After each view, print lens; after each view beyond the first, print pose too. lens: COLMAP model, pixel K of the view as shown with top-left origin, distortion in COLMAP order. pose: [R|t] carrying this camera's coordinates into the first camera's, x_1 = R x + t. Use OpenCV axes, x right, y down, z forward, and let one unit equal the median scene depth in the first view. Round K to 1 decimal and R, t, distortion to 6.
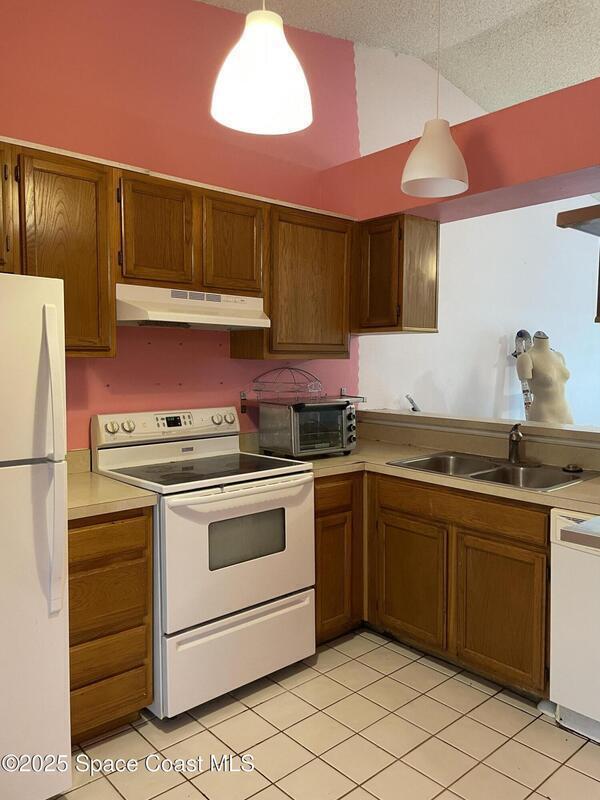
lens RADIAL K [[614.2, 0, 304.5], [0, 614.2, 398.8], [0, 0, 1]] dist [0.070798, -0.065777]
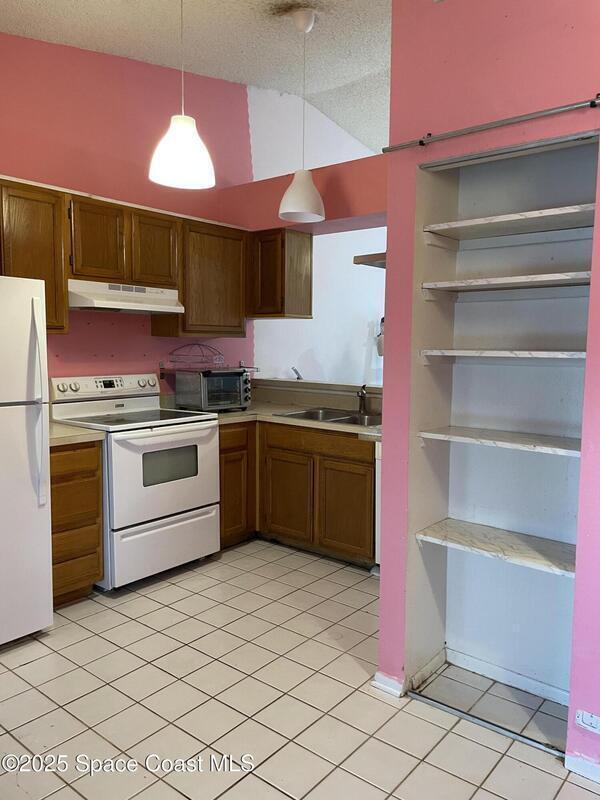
lens RADIAL K [[614.2, 0, 311.6], [0, 614.2, 399.4], [0, 0, 1]] dist [0.070798, -0.065777]
pose [[0.986297, -0.007220, 0.164819, -0.005685], [0.001842, 0.999462, 0.032754, 0.029647], [-0.164967, -0.032002, 0.985780, -0.390954]]
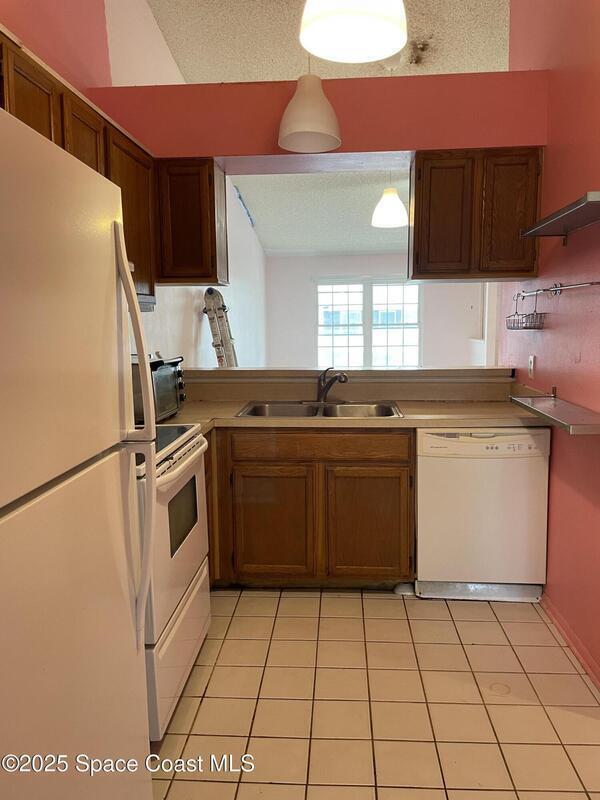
lens RADIAL K [[614.2, 0, 304.6], [0, 614.2, 395.7], [0, 0, 1]] dist [0.070798, -0.065777]
pose [[0.715566, -0.095666, 0.691963, -0.517695], [0.058974, 0.995315, 0.076620, 0.002799], [-0.696051, -0.014019, 0.717855, 0.232901]]
